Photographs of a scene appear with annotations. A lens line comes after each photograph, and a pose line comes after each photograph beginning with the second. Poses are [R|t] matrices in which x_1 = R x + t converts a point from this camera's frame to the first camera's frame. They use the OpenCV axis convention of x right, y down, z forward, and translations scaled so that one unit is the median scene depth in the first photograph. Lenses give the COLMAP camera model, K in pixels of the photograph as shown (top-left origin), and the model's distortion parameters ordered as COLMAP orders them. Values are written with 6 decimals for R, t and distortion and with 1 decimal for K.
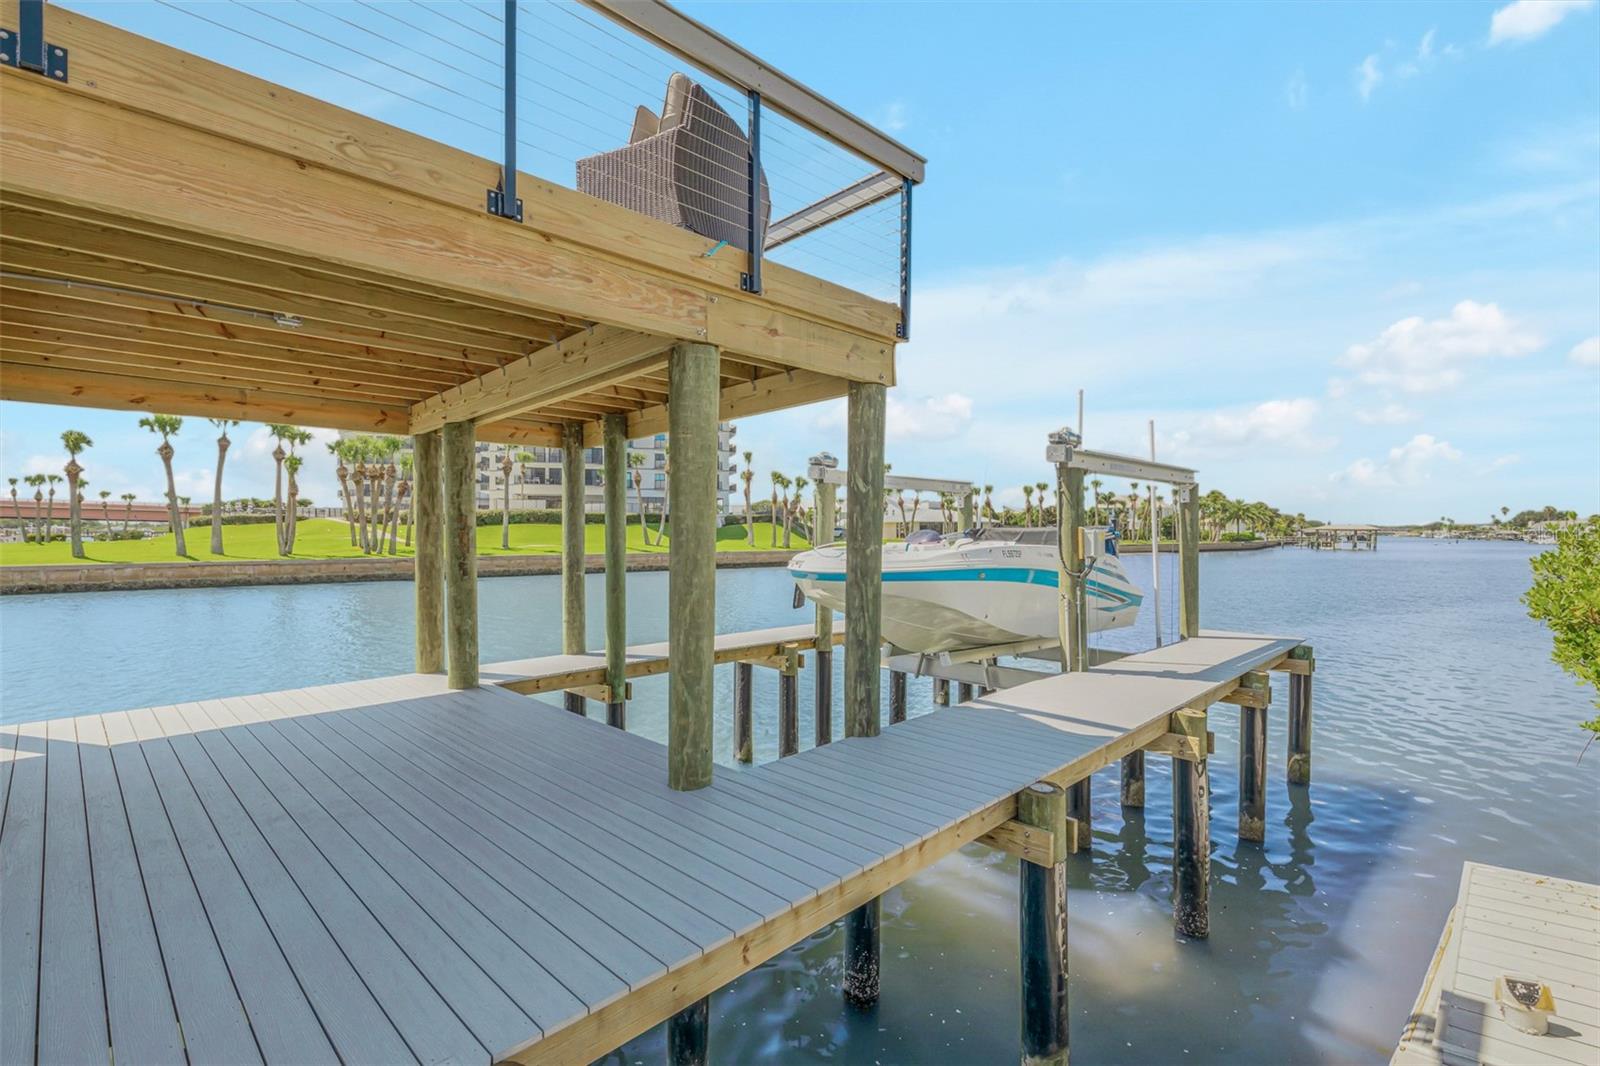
lens RADIAL K [[726.4, 0, 797.8], [0, 726.4, 531.4], [0, 0, 1]] dist [0.004447, -0.000380]
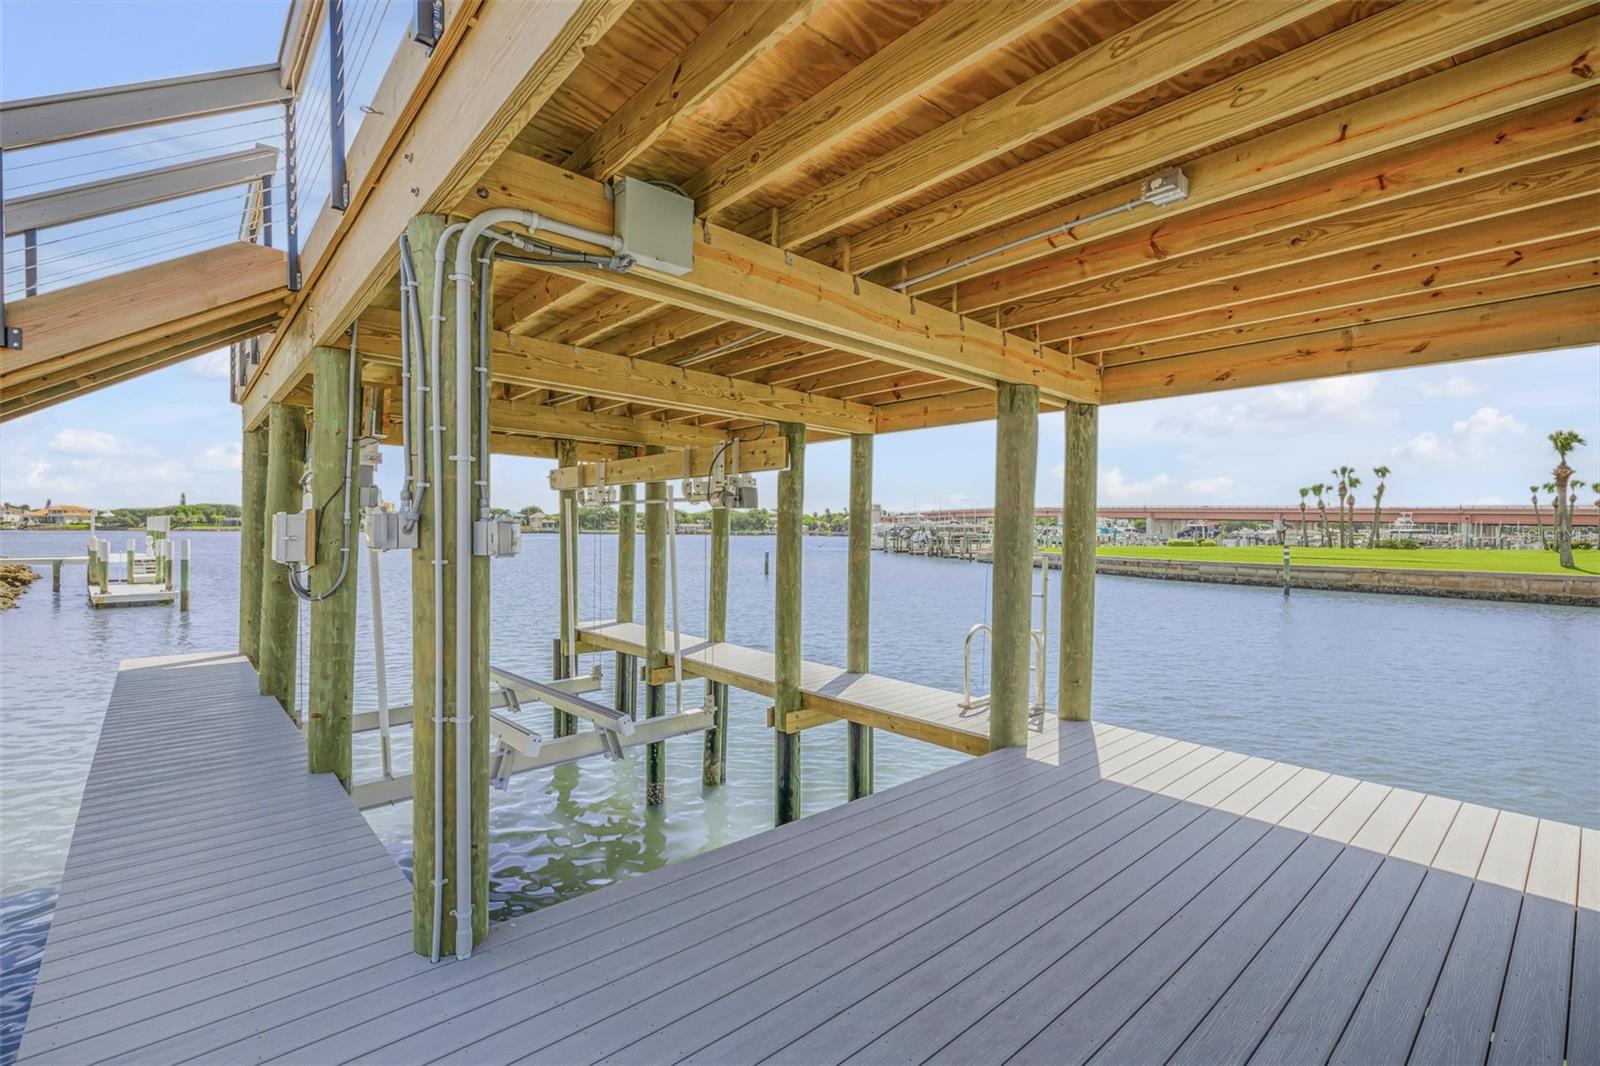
lens RADIAL K [[726.4, 0, 794.0], [0, 726.4, 540.0], [0, 0, 1]] dist [0.004447, -0.000380]
pose [[-0.059059, 0.012311, -0.998179, -0.006785], [-0.010621, 0.999860, 0.012960, -0.000269], [0.998198, 0.011368, -0.058920, 0.065662]]
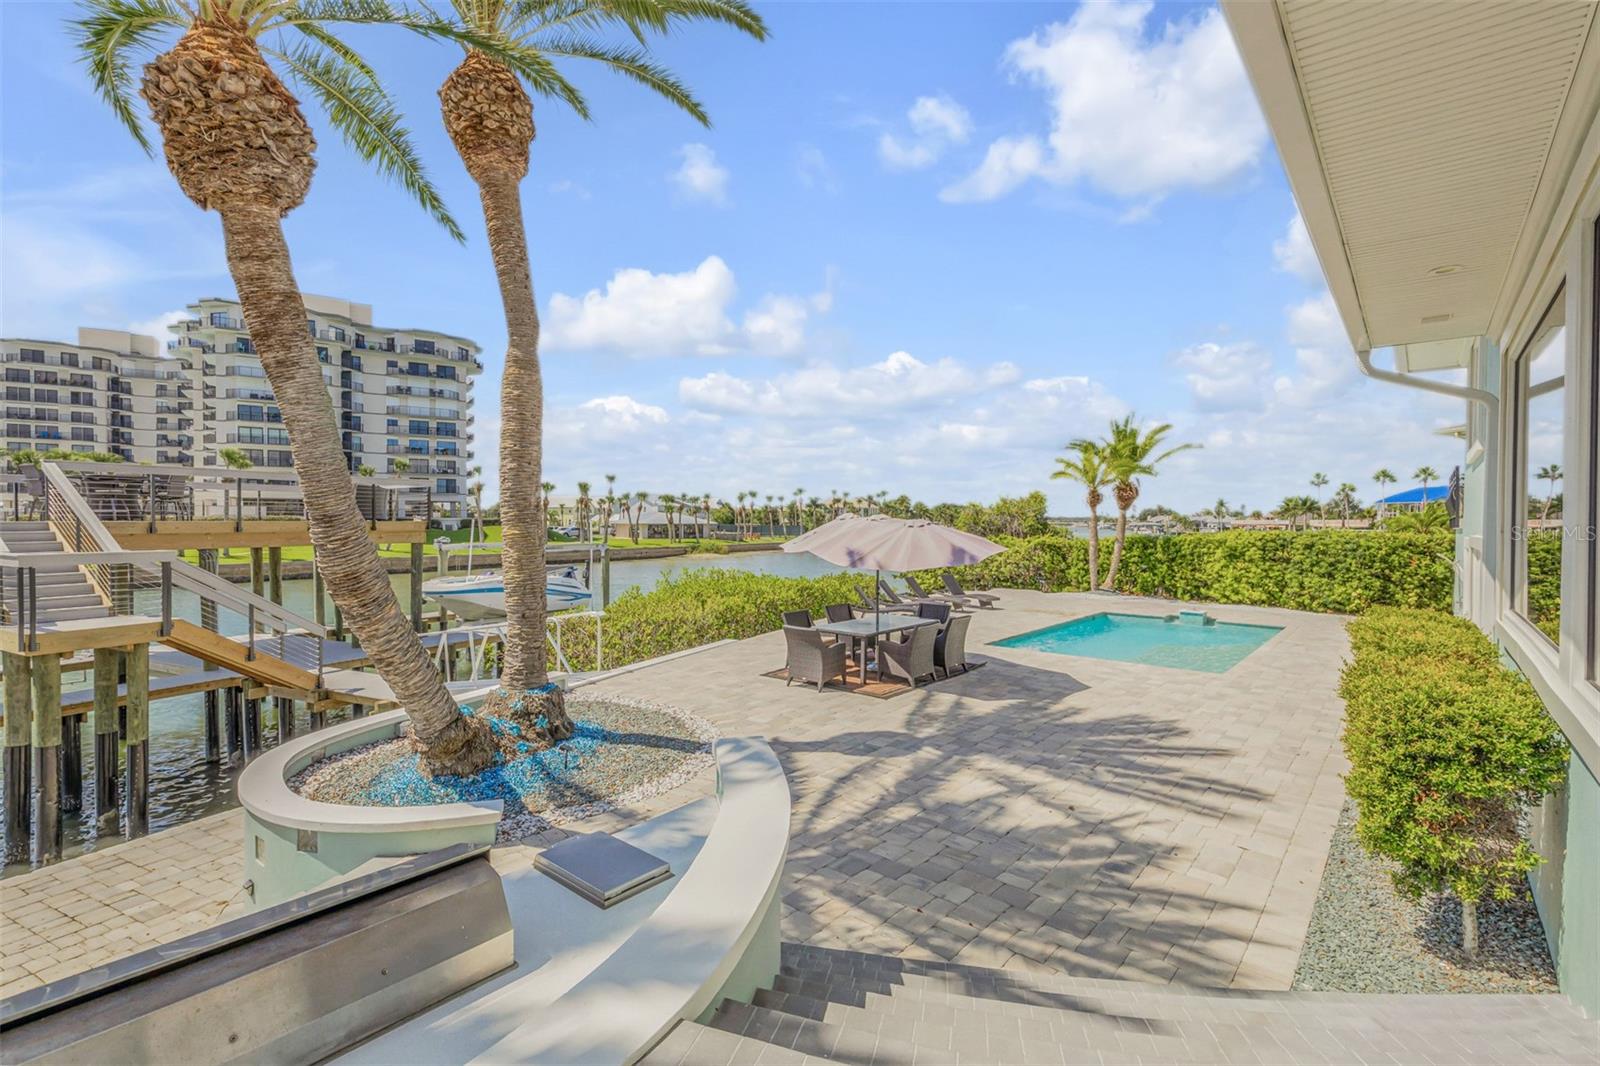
lens RADIAL K [[726.4, 0, 797.6], [0, 726.4, 528.5], [0, 0, 1]] dist [0.004447, -0.000380]
pose [[0.952346, -0.002920, 0.305005, 0.084313], [0.000010, 0.999954, 0.009543, -0.032659], [-0.305019, -0.009085, 0.952303, -0.320944]]
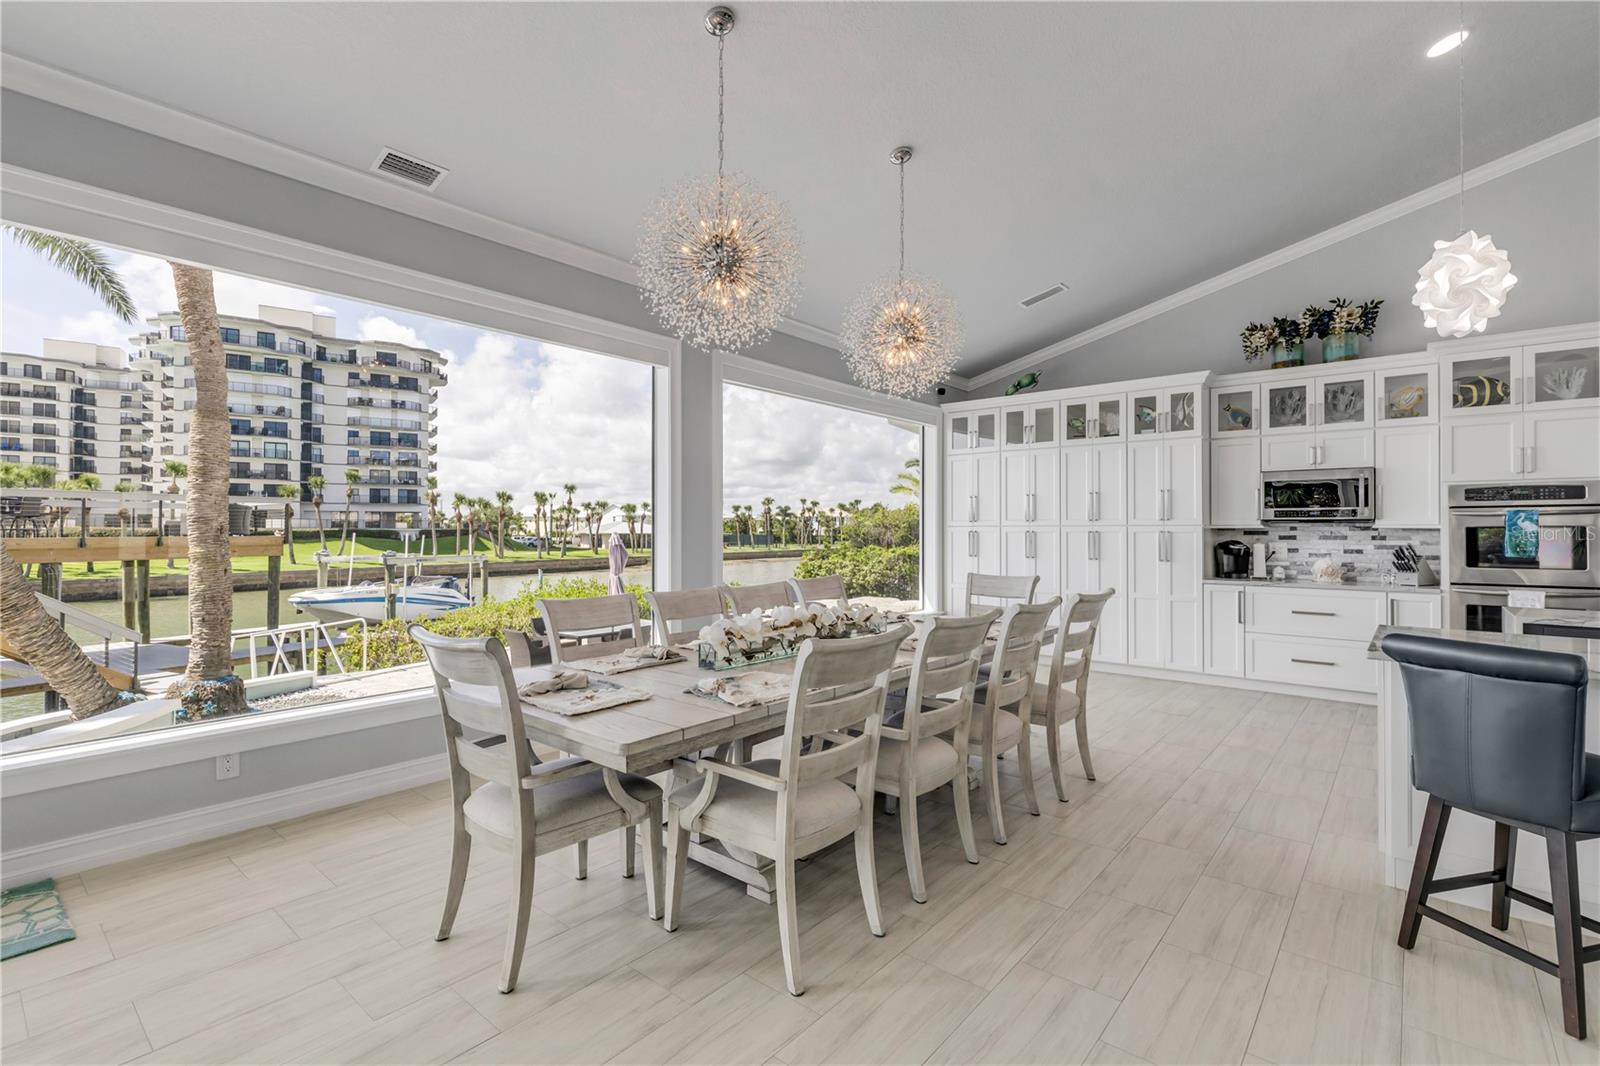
lens RADIAL K [[726.4, 0, 796.7], [0, 726.4, 524.3], [0, 0, 1]] dist [0.004447, -0.000380]
pose [[0.948154, 0.000067, 0.317813, 0.159146], [0.002425, 0.999969, -0.007443, -0.035212], [-0.317803, 0.007828, 0.948124, -0.380443]]
